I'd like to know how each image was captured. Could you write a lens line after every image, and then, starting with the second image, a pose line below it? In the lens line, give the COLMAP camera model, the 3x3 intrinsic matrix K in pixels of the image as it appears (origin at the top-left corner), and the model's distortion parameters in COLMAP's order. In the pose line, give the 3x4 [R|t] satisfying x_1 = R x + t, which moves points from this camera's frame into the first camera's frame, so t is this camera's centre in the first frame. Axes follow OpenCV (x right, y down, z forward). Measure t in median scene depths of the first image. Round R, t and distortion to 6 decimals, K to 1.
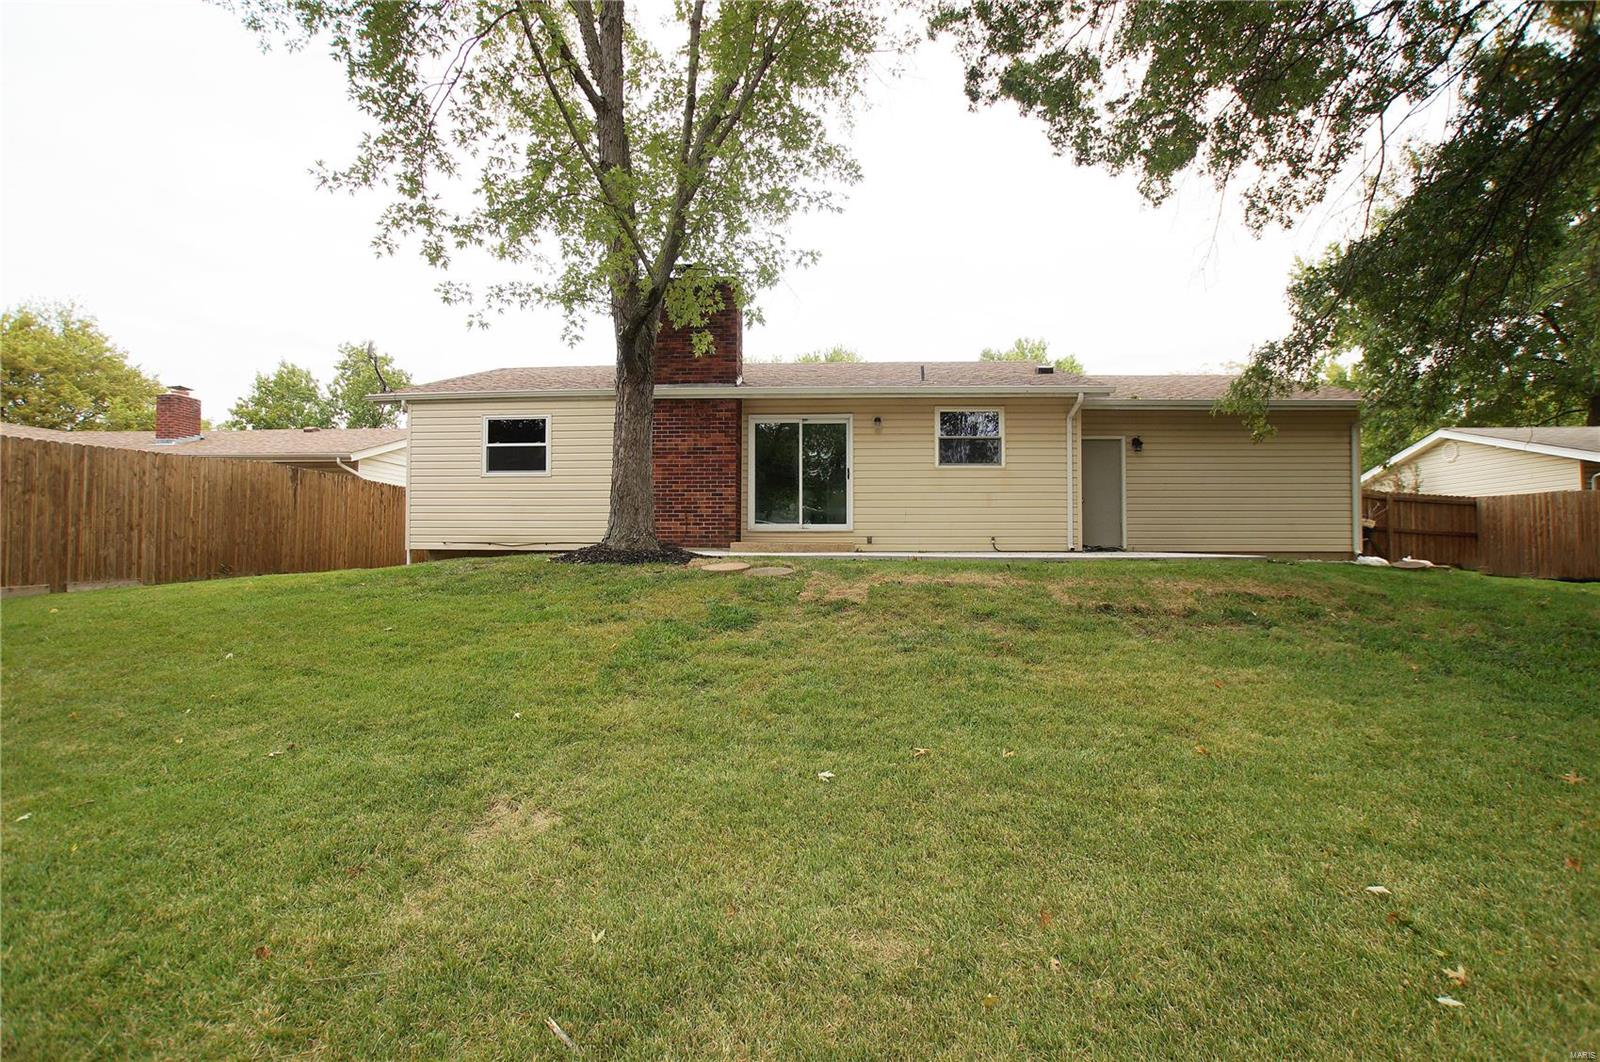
lens RADIAL K [[759.6, 0, 798.2], [0, 759.6, 530.7], [0, 0, 1]] dist [-0.029665, 0.002903]
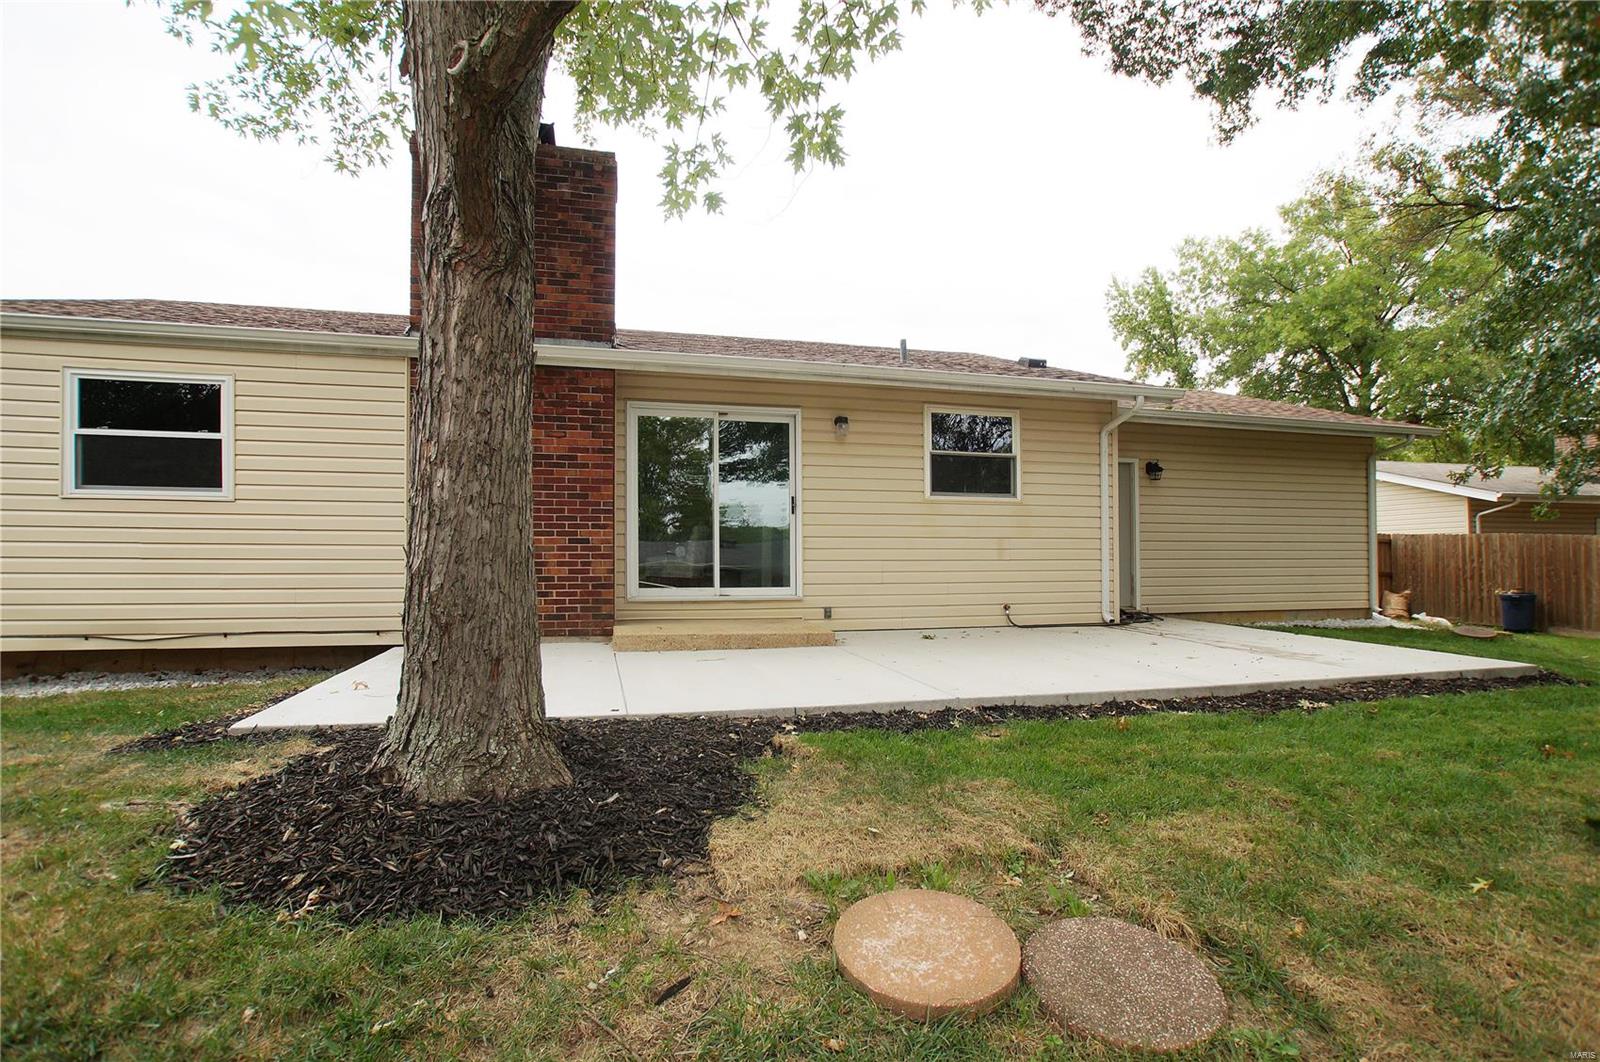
lens RADIAL K [[759.6, 0, 798.3], [0, 759.6, 542.5], [0, 0, 1]] dist [-0.029665, 0.002903]
pose [[0.952502, 0.003076, 0.304516, -0.119535], [-0.007336, 0.999891, 0.012845, -0.053249], [-0.304443, -0.014468, 0.952421, 0.414965]]
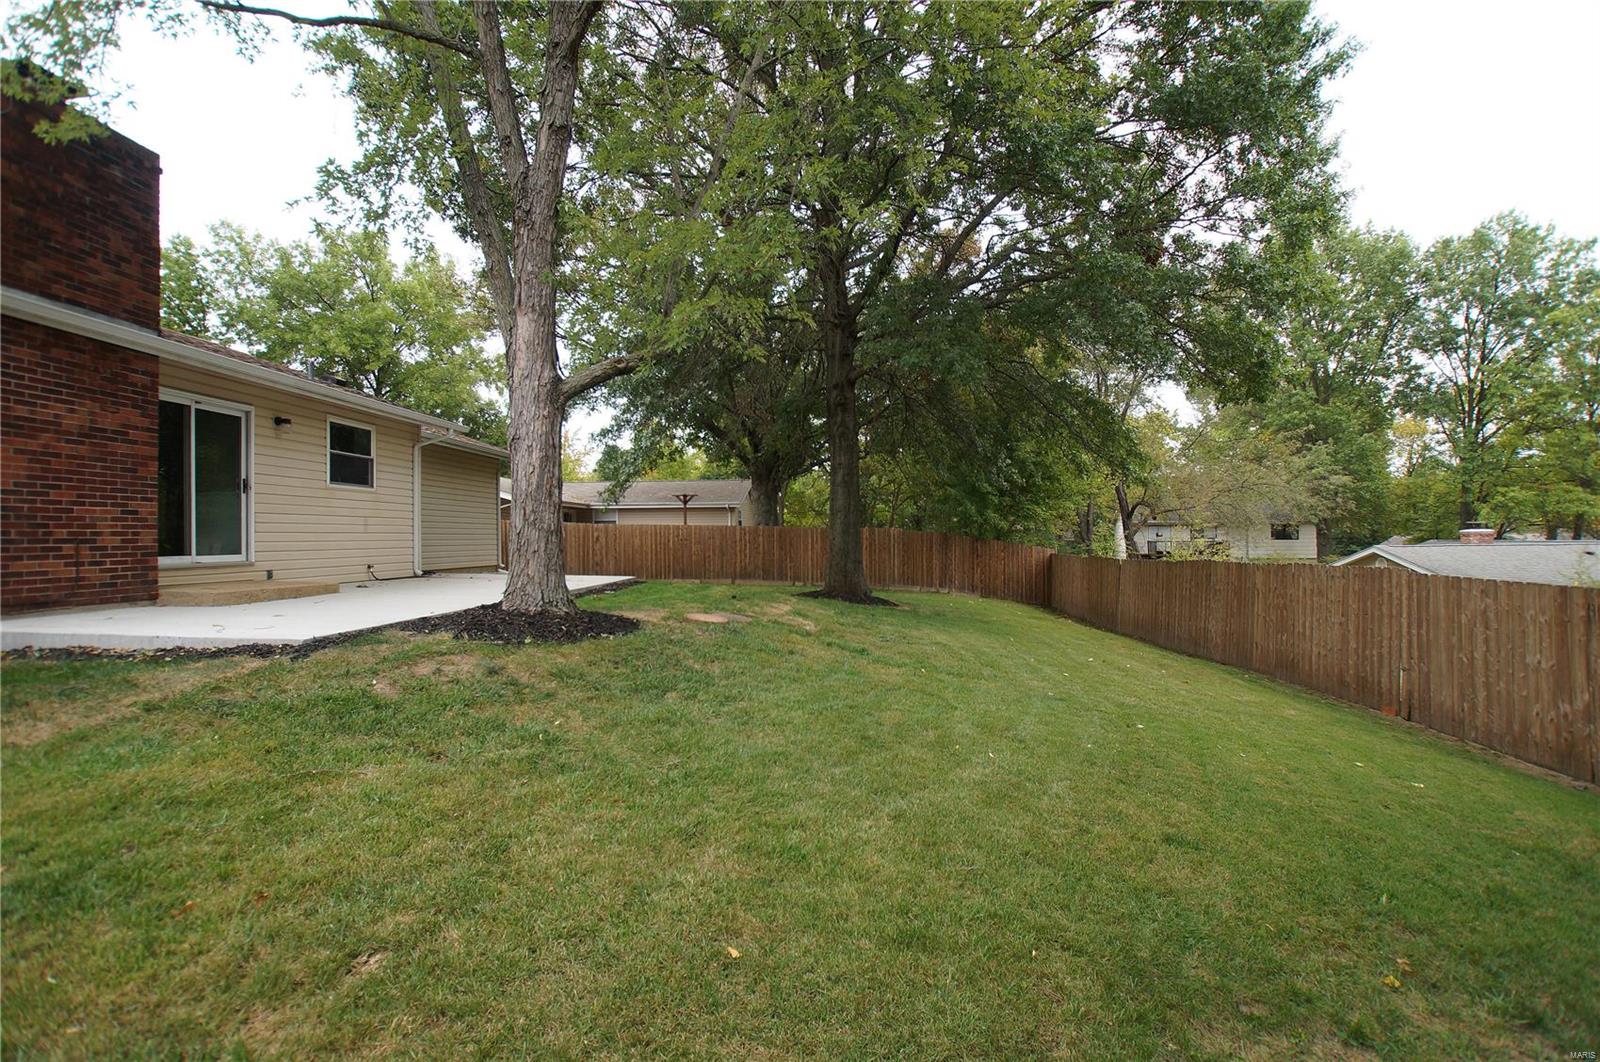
lens RADIAL K [[759.6, 0, 798.3], [0, 759.6, 531.6], [0, 0, 1]] dist [-0.029665, 0.002903]
pose [[-0.013888, 0.002785, 0.999900, -0.674508], [-0.032235, 0.999475, -0.003232, -0.046231], [-0.999384, -0.032277, -0.013790, 0.476568]]
